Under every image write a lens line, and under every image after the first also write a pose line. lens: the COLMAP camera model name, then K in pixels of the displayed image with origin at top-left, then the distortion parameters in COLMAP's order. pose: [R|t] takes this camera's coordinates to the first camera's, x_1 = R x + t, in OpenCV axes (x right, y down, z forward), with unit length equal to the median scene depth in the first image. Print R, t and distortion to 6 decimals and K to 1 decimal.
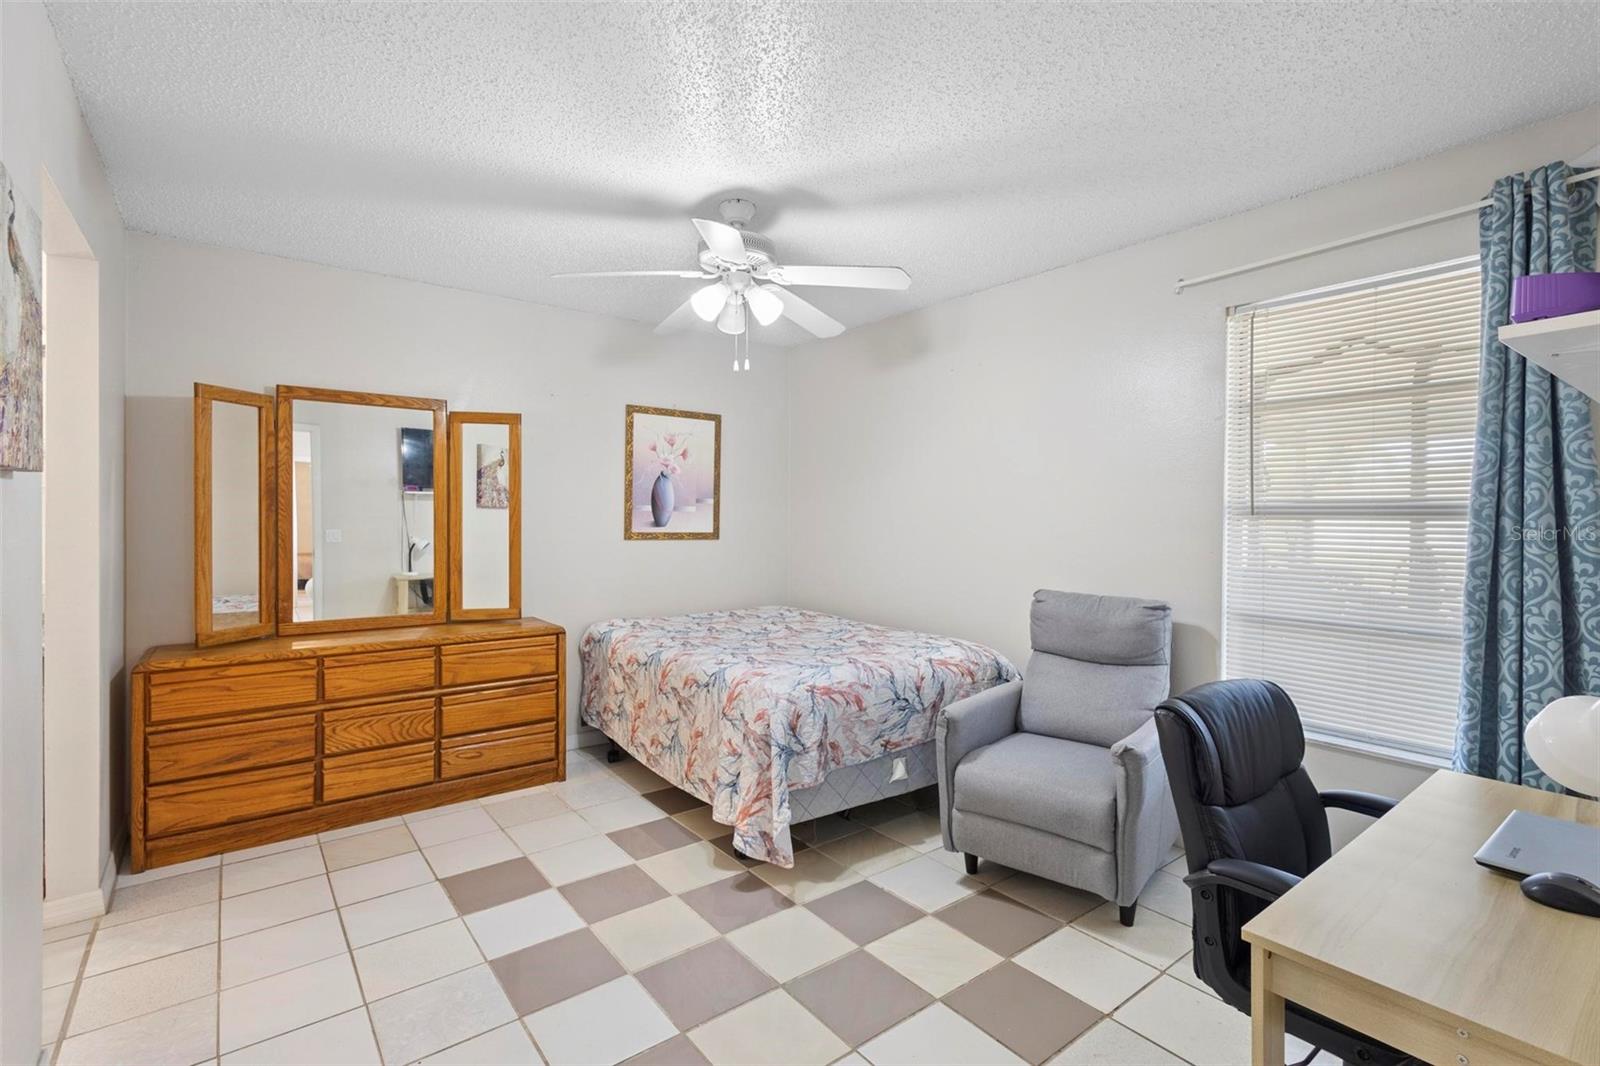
lens RADIAL K [[742.6, 0, 795.4], [0, 742.6, 527.8], [0, 0, 1]] dist [0.003196, 0.000365]
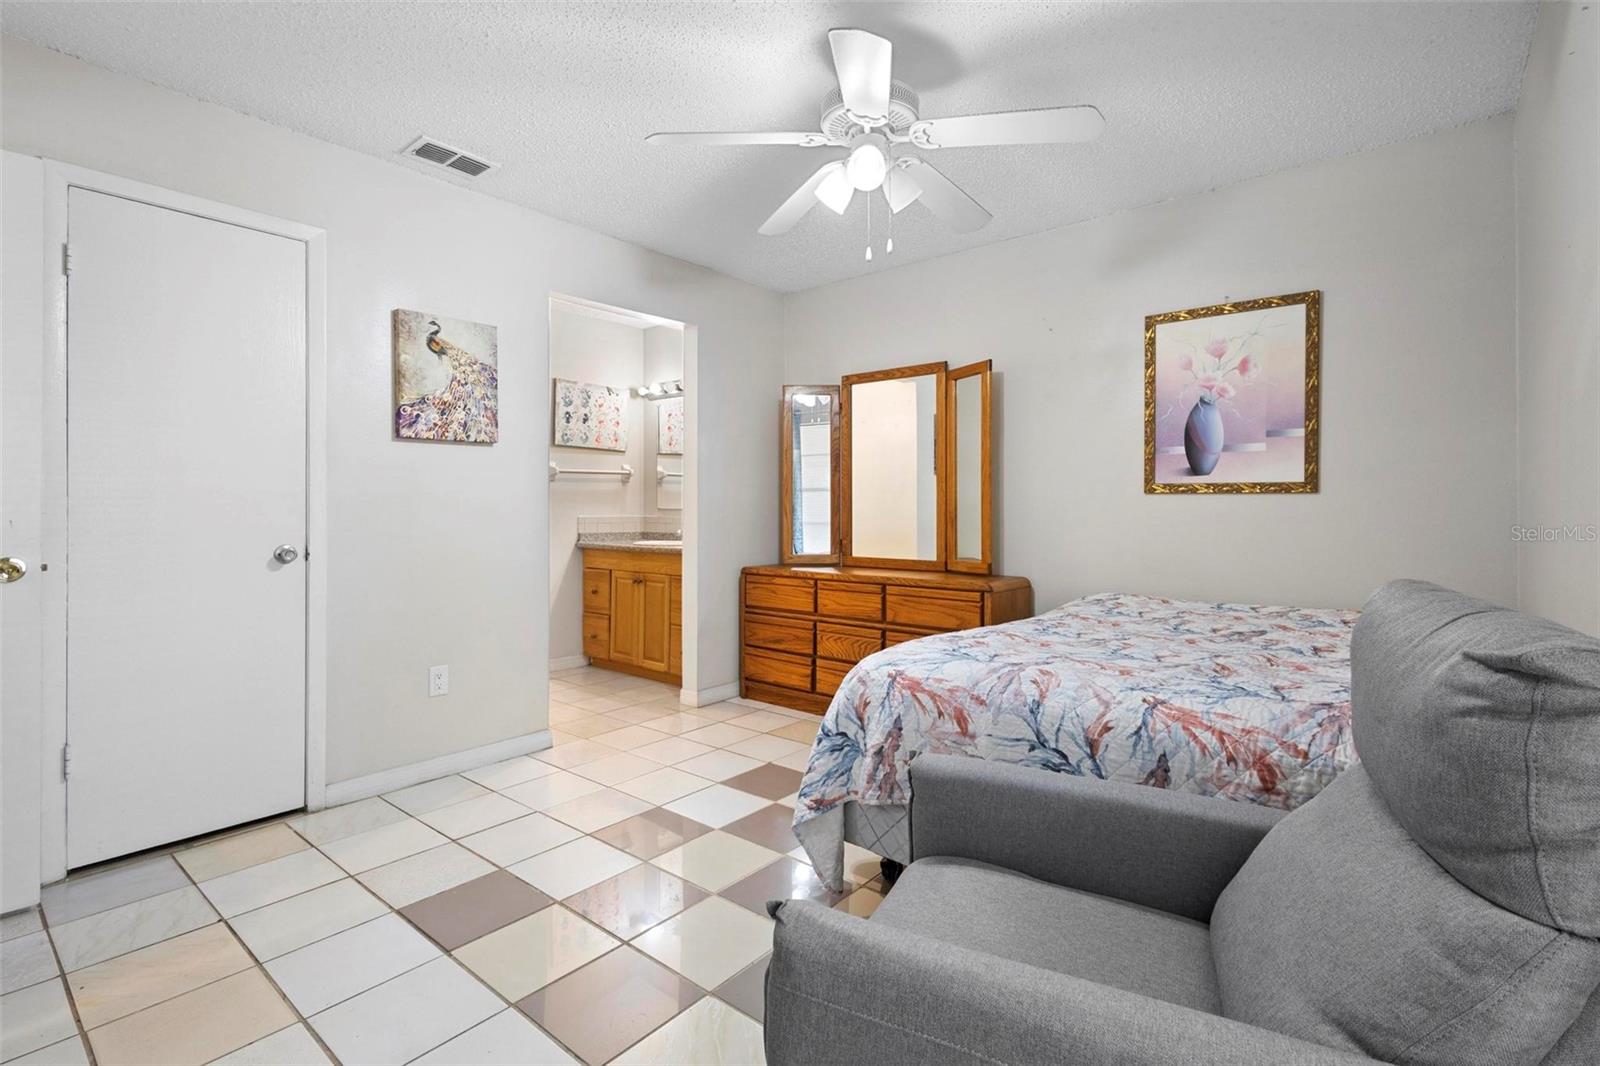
lens RADIAL K [[742.6, 0, 795.7], [0, 742.6, 516.7], [0, 0, 1]] dist [0.003196, 0.000365]
pose [[0.214480, 0.006704, -0.976705, 0.468816], [-0.012436, 0.999914, 0.004132, 0.043884], [0.976649, 0.011260, 0.214544, 0.512326]]
